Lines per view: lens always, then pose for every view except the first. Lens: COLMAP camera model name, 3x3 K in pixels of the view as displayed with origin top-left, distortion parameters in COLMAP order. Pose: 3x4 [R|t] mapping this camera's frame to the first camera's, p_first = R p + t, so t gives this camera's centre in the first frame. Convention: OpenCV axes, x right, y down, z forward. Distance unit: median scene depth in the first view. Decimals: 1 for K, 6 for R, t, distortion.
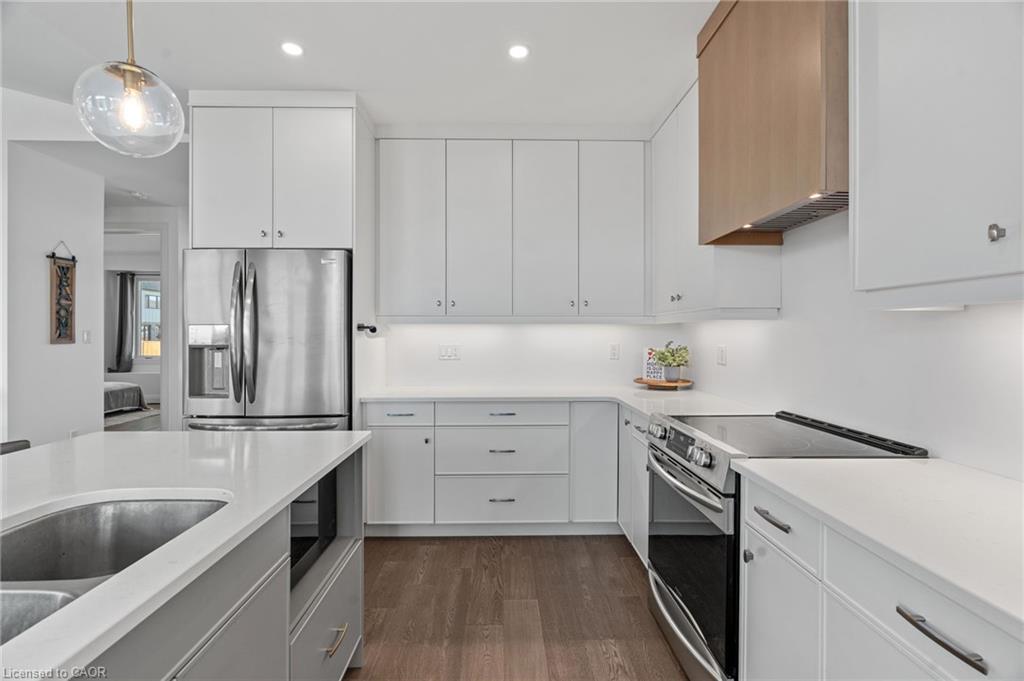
lens RADIAL K [[467.9, 0, 514.2], [0, 467.9, 334.8], [0, 0, 1]] dist [-0.004775, 0.000064]
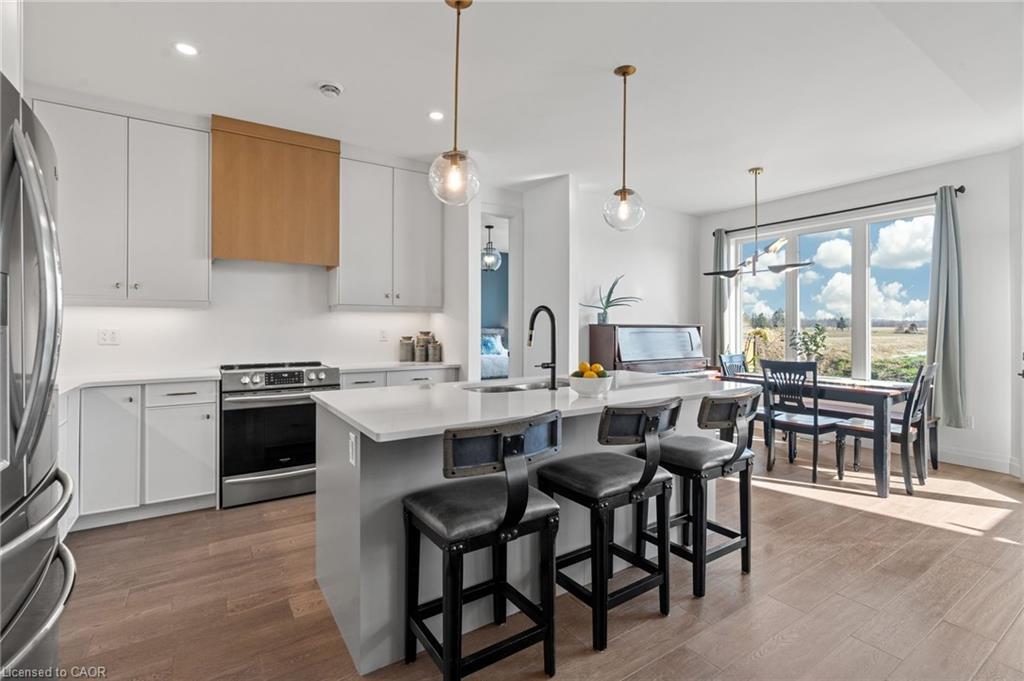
lens RADIAL K [[472.0, 0, 511.8], [0, 472.0, 328.8], [0, 0, 1]] dist [-0.005028, 0.000151]
pose [[-0.535181, -0.002037, 0.844735, -1.159680], [0.000911, 0.999995, 0.002989, 0.024113], [-0.844737, 0.002369, -0.535177, 0.852808]]
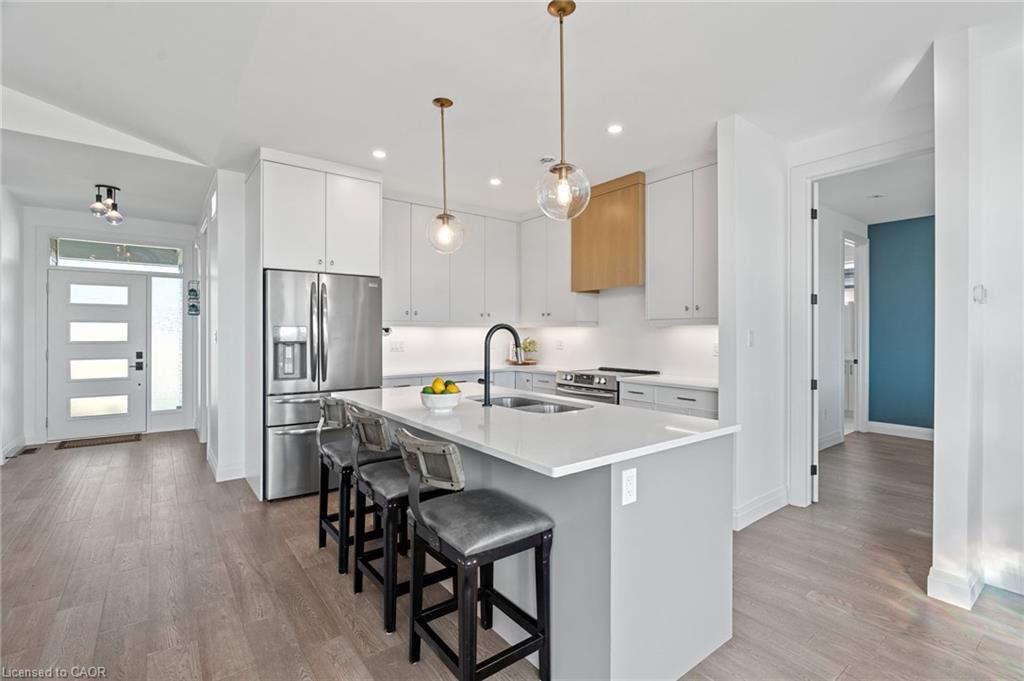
lens RADIAL K [[467.9, 0, 514.2], [0, 467.9, 334.8], [0, 0, 1]] dist [-0.004775, 0.000064]
pose [[0.807315, -0.001678, 0.590118, -0.932162], [0.000264, 0.999997, 0.002482, -0.000273], [-0.590120, -0.001848, 0.807313, -0.501629]]
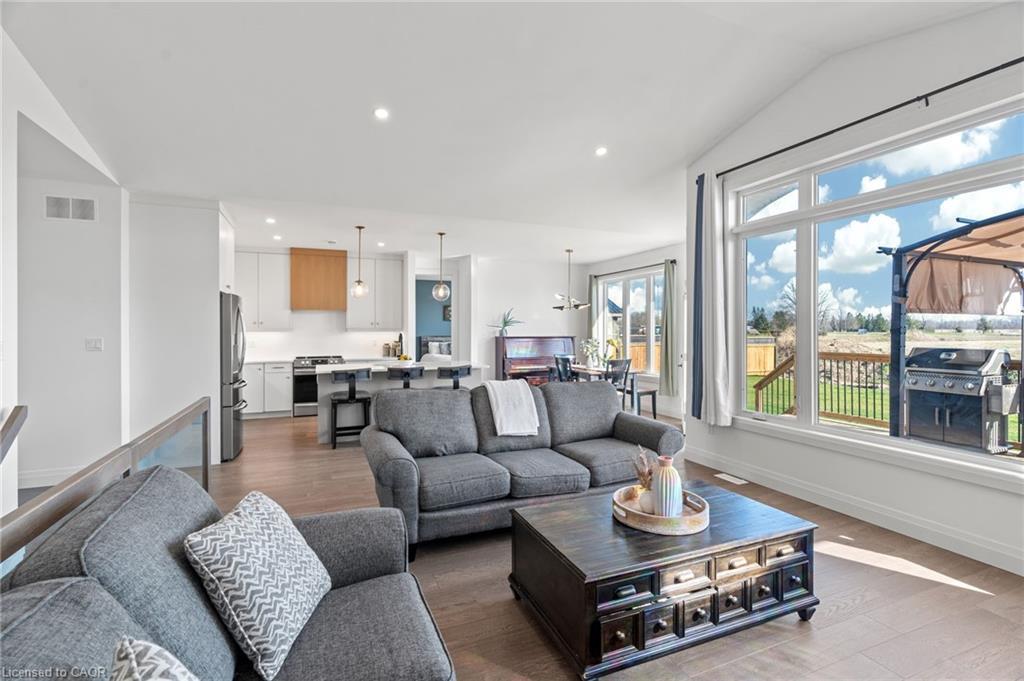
lens RADIAL K [[468.4, 0, 512.0], [0, 468.4, 340.5], [0, 0, 1]] dist [0.001791, 0.000334]
pose [[-0.366081, -0.020414, 0.930359, -2.858055], [0.001877, 0.999741, 0.022675, -0.036892], [-0.930581, 0.010047, -0.365947, 0.643743]]
